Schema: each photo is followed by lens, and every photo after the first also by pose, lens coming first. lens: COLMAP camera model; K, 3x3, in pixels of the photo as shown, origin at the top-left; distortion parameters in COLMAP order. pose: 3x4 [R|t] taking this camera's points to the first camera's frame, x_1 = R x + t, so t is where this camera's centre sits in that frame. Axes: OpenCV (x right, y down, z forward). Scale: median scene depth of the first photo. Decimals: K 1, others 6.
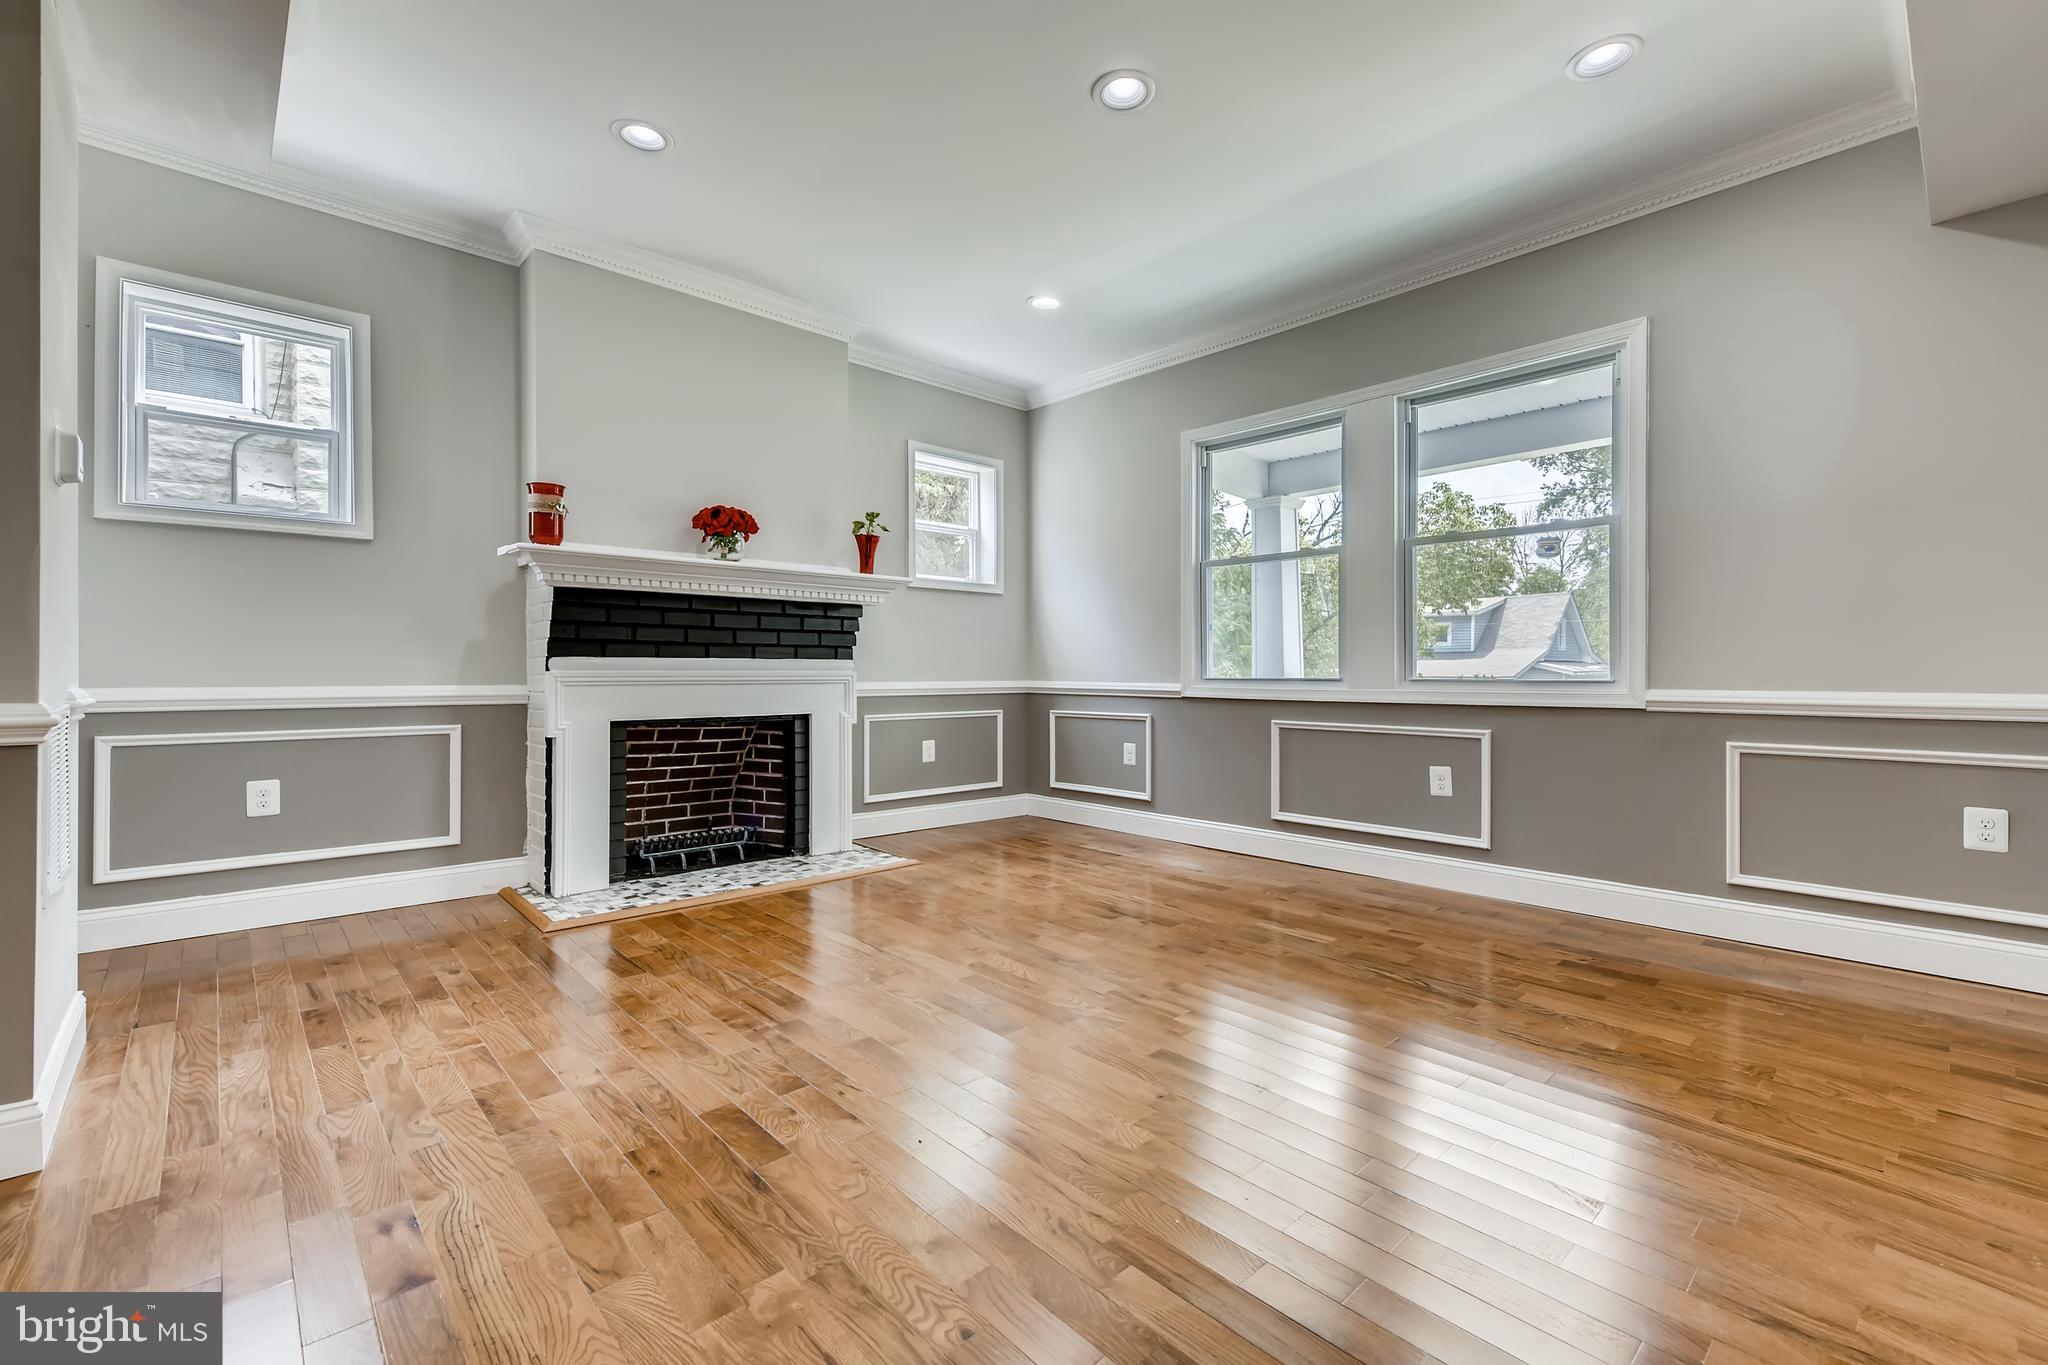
lens RADIAL K [[879.8, 0, 1028.0], [0, 879.8, 664.7], [0, 0, 1]] dist [0.011354, -0.003972]
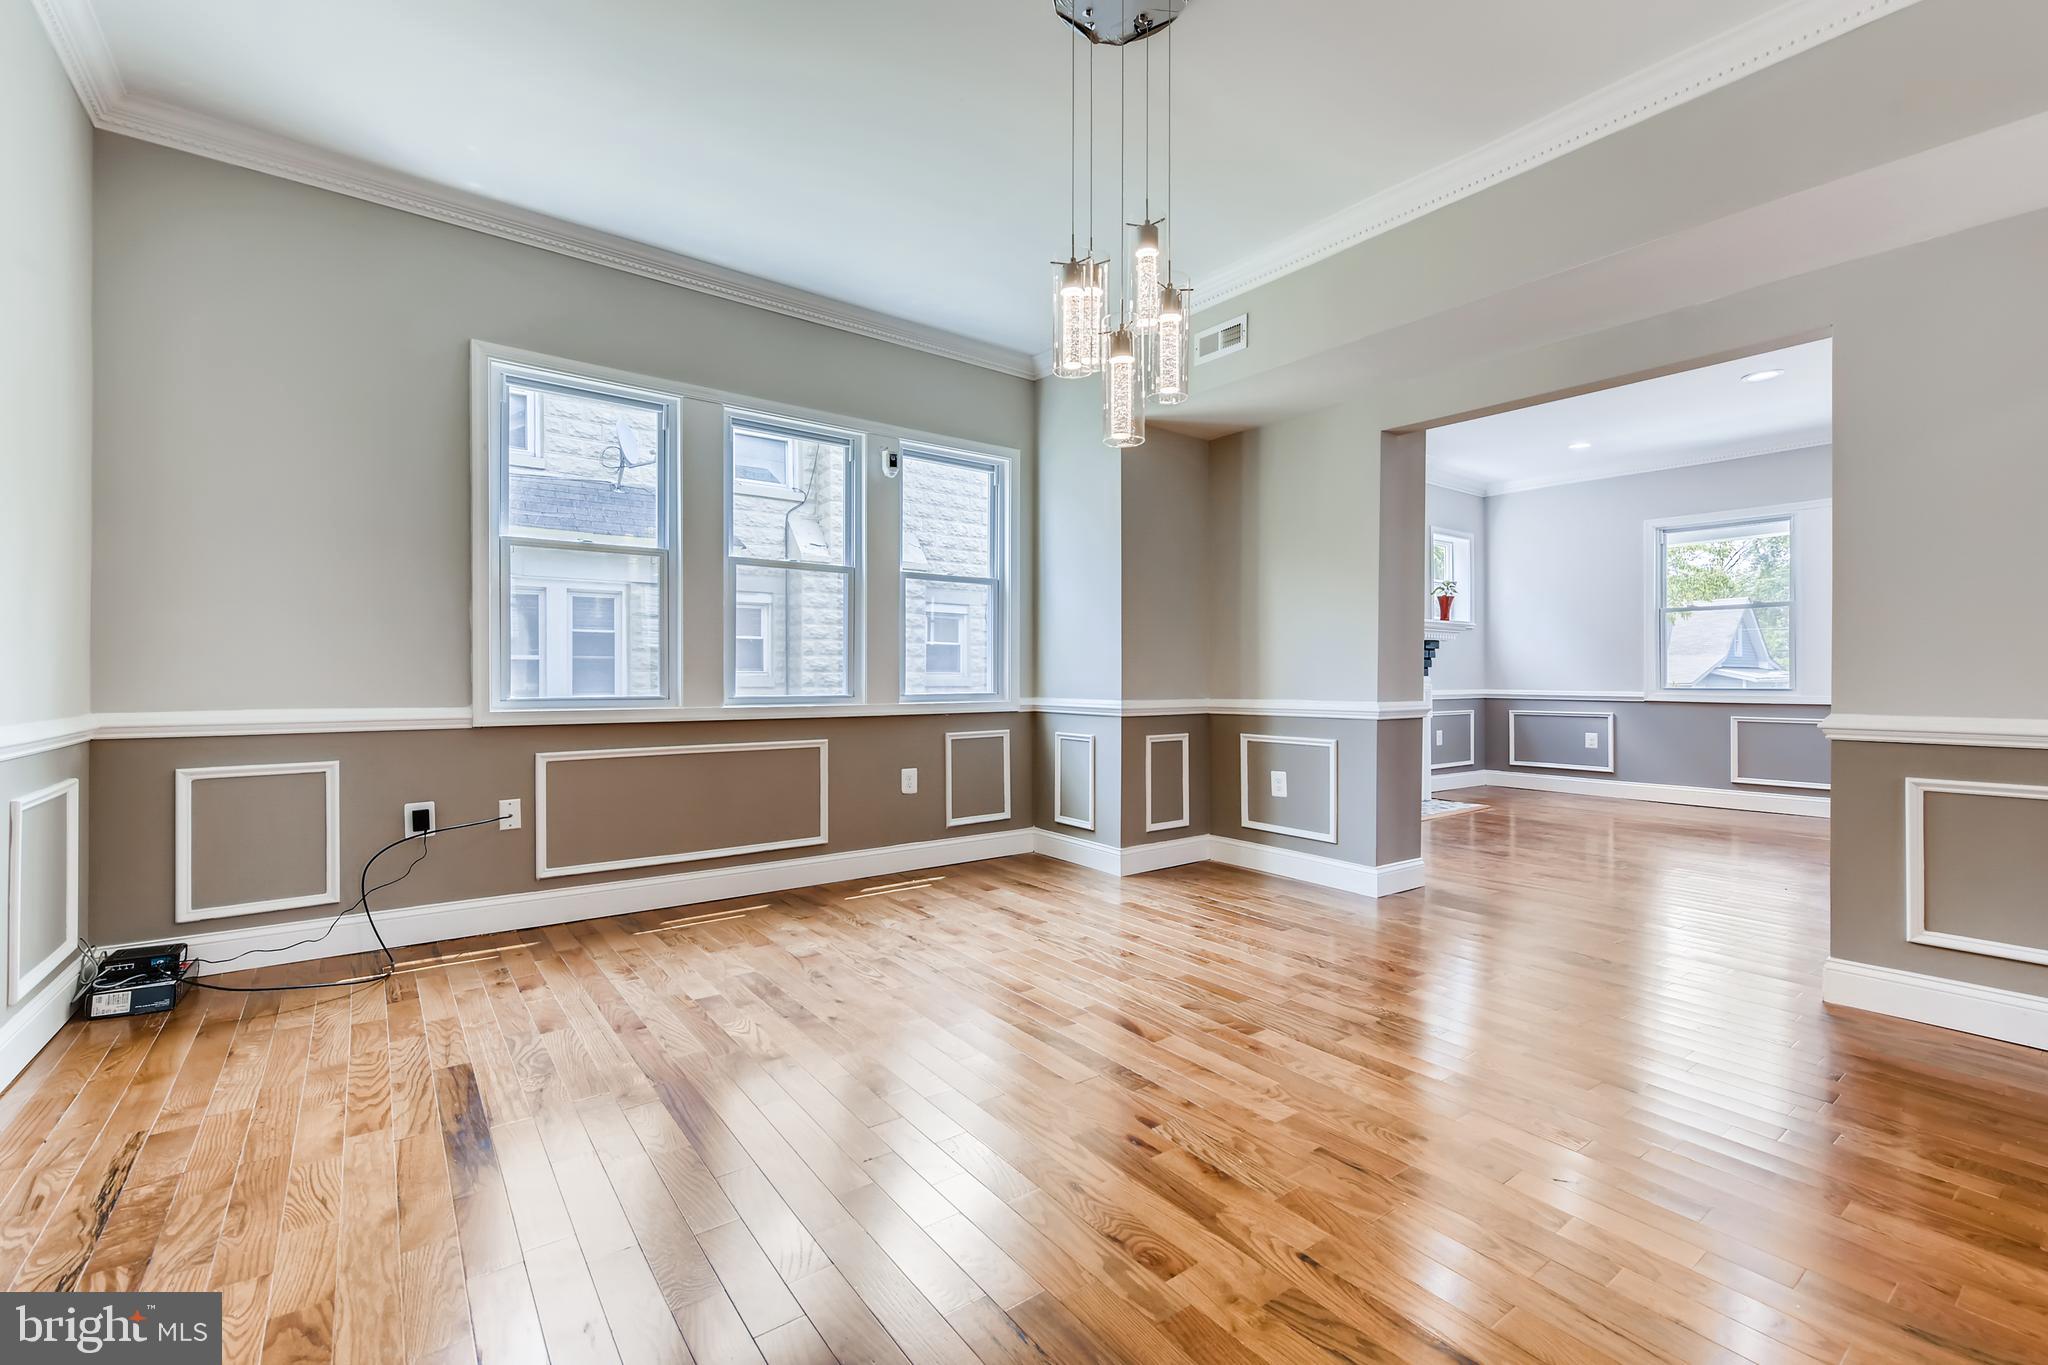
lens RADIAL K [[879.8, 0, 1036.0], [0, 879.8, 672.4], [0, 0, 1]] dist [0.011354, -0.003972]
pose [[0.995153, -0.001928, -0.098325, -0.763458], [0.002084, 0.999997, 0.001477, -0.016836], [0.098321, -0.001675, 0.995153, -0.626949]]
